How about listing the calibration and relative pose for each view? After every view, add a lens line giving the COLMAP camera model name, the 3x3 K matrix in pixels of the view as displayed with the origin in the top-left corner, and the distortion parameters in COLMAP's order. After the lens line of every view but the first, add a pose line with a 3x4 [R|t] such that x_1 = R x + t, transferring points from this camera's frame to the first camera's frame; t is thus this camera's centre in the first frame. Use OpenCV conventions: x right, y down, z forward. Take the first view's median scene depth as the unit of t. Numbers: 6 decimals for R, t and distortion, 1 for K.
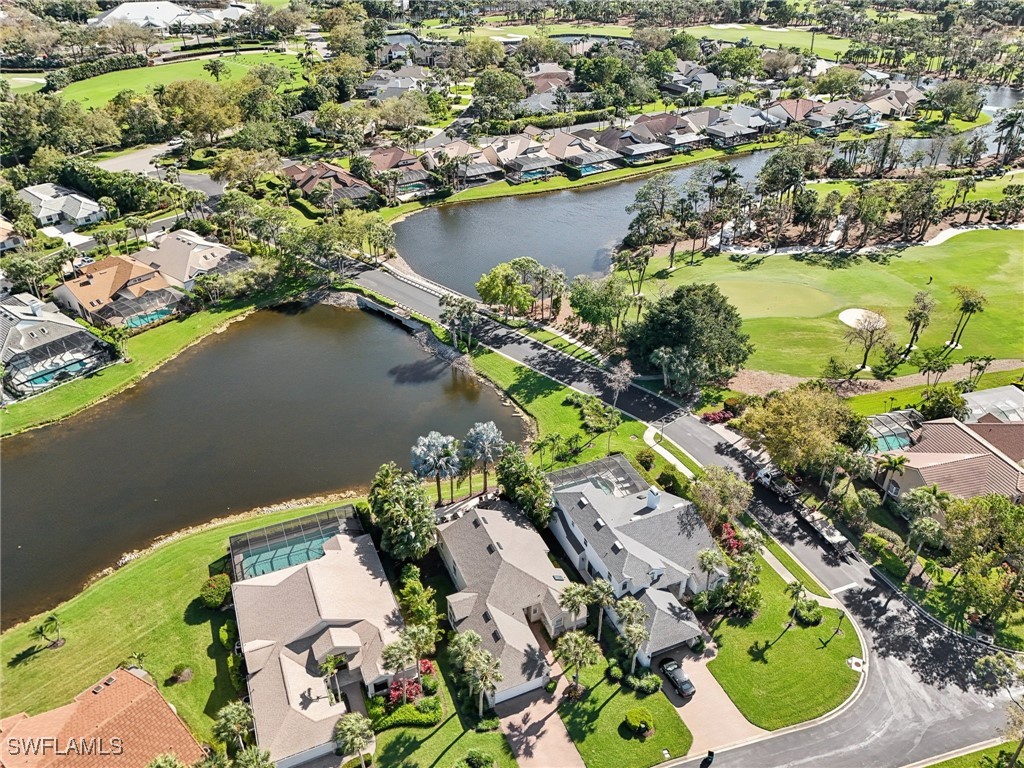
lens RADIAL K [[795.4, 0, 506.9], [0, 795.4, 355.9], [0, 0, 1]] dist [0.055102, -0.049040]
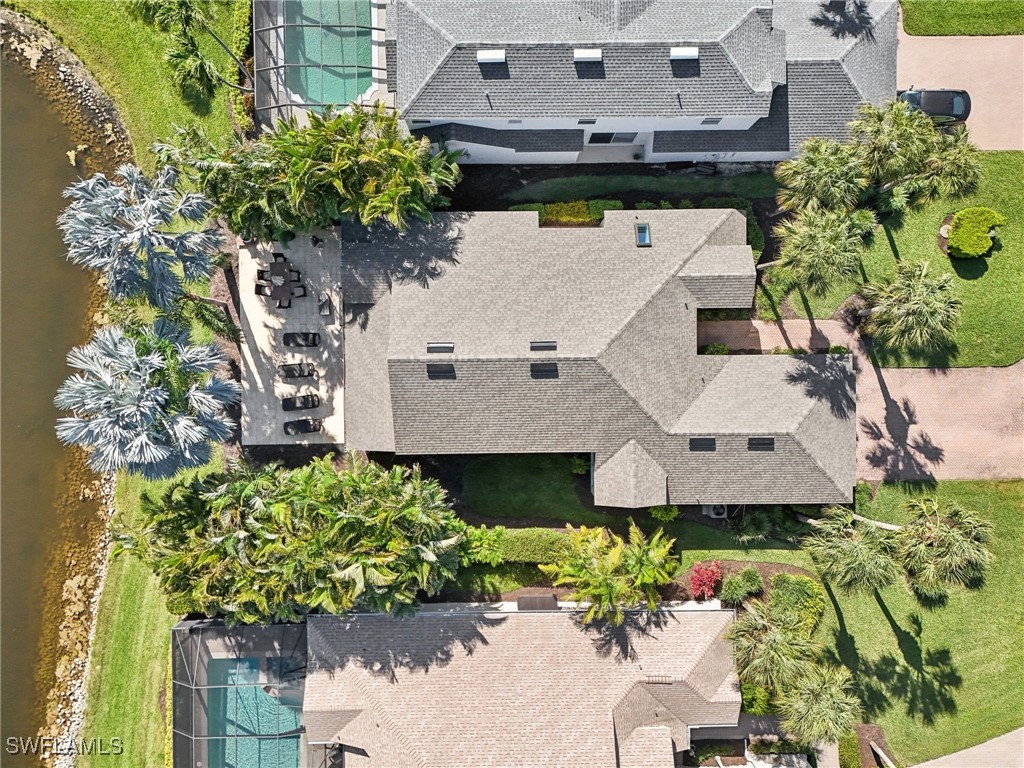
lens RADIAL K [[751.4, 0, 512.0], [0, 751.4, 384.0], [0, 0, 1]] dist [0.080712, -0.056633]
pose [[0.394249, -0.918885, -0.014737, -0.020054], [0.457710, 0.182425, 0.870185, -0.054848], [-0.796912, -0.349816, 0.492504, 0.590176]]
